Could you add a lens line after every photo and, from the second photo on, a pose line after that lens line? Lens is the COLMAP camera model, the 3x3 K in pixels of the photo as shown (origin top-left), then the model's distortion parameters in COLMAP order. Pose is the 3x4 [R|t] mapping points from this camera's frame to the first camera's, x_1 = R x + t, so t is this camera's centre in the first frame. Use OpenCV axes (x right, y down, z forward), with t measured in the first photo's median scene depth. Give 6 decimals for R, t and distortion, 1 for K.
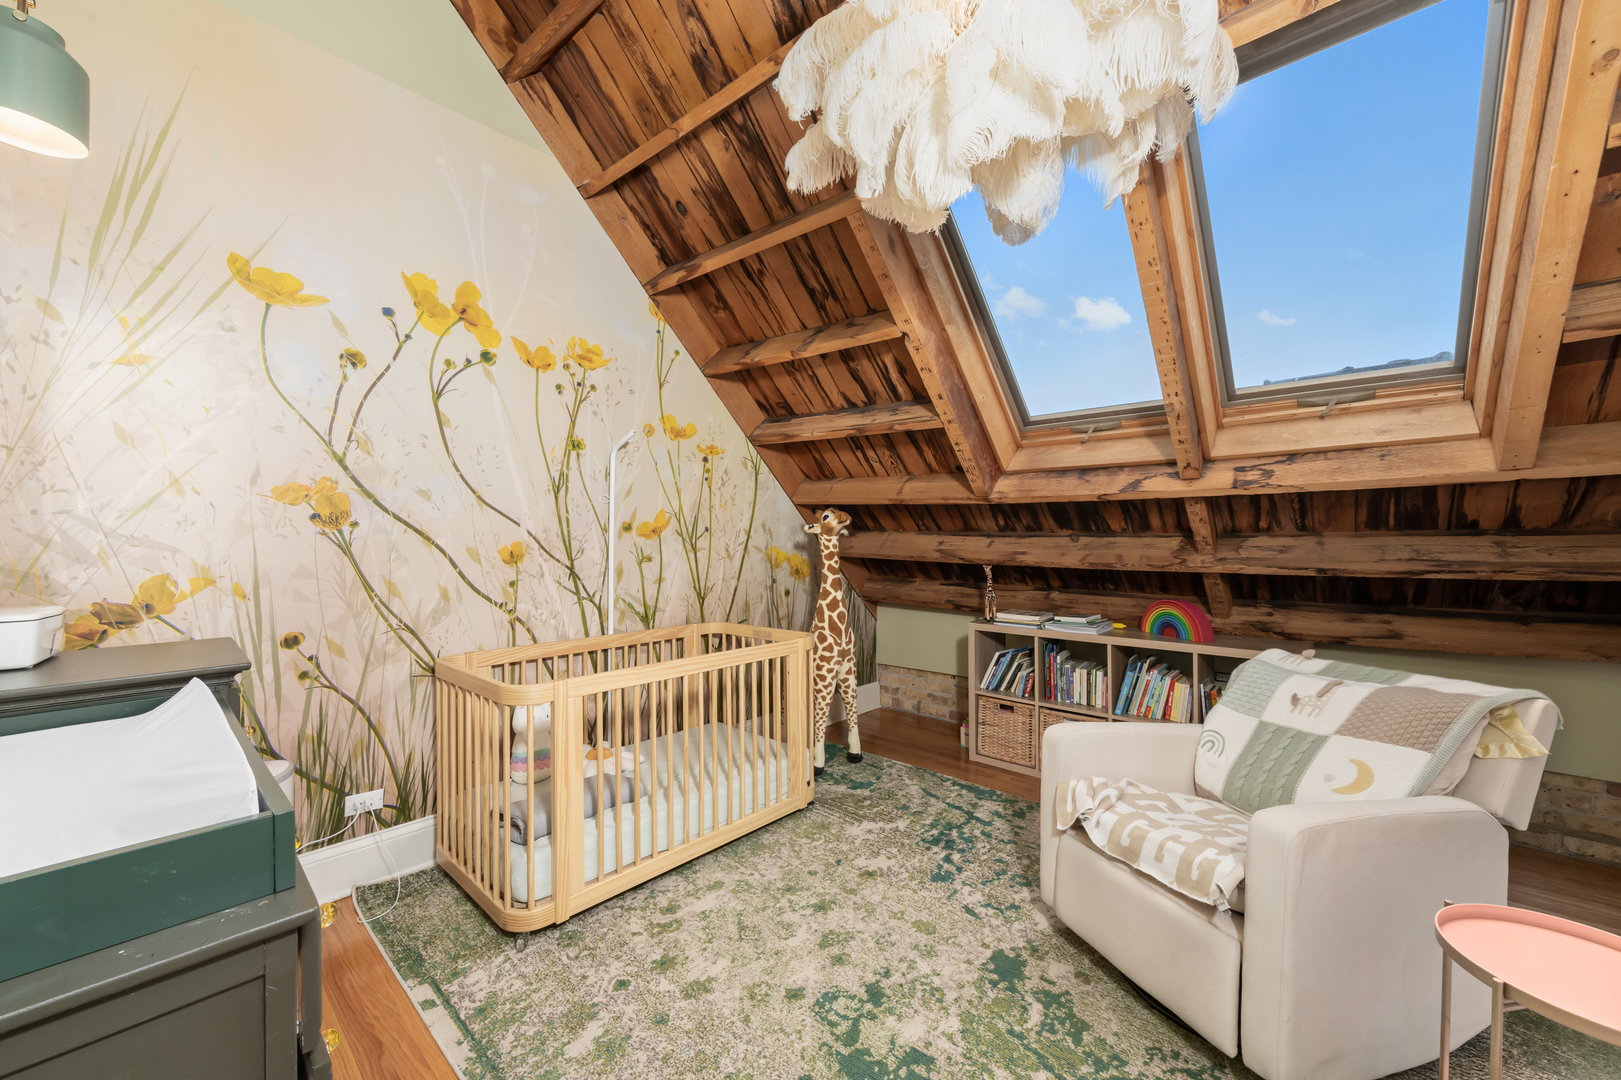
lens RADIAL K [[656.1, 0, 806.8], [0, 656.1, 540.2], [0, 0, 1]] dist [0.026841, -0.000232]
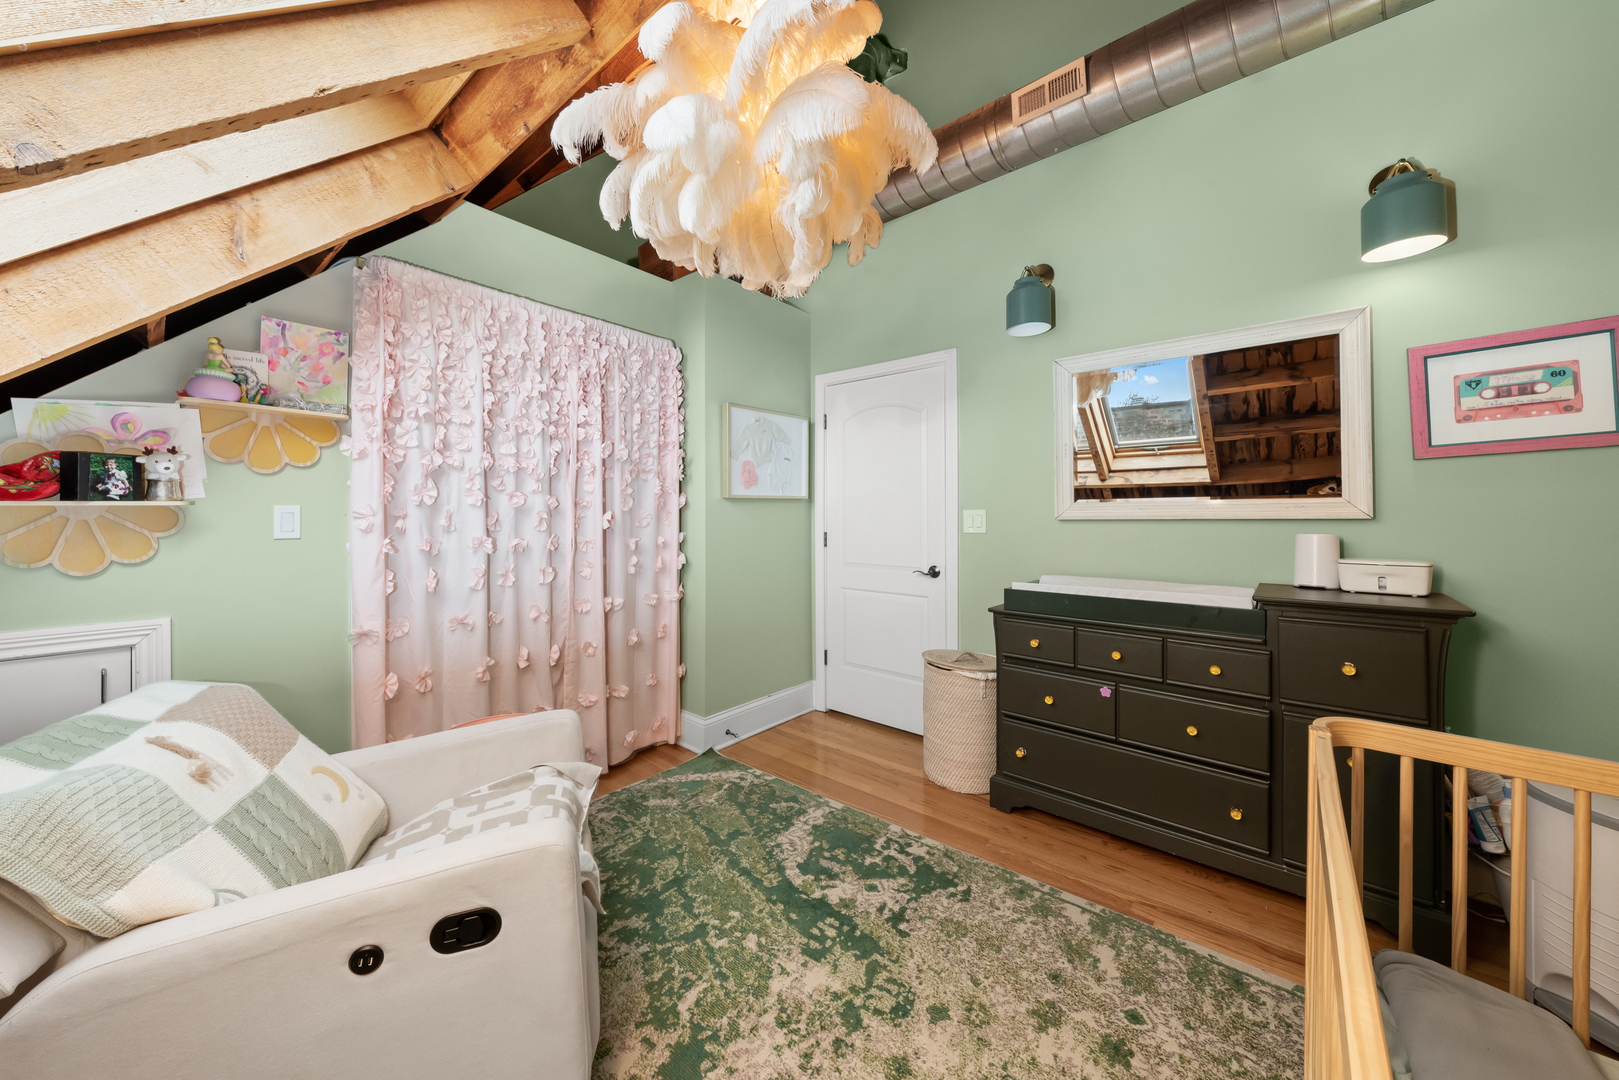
lens RADIAL K [[561.8, 0, 813.4], [0, 561.8, 525.4], [0, 0, 1]] dist [-0.000015, -0.000001]
pose [[-0.998774, 0.002934, -0.049408, 0.198881], [0.001725, 0.999699, 0.024485, -0.011120], [0.049465, 0.024370, -0.998478, 1.819588]]
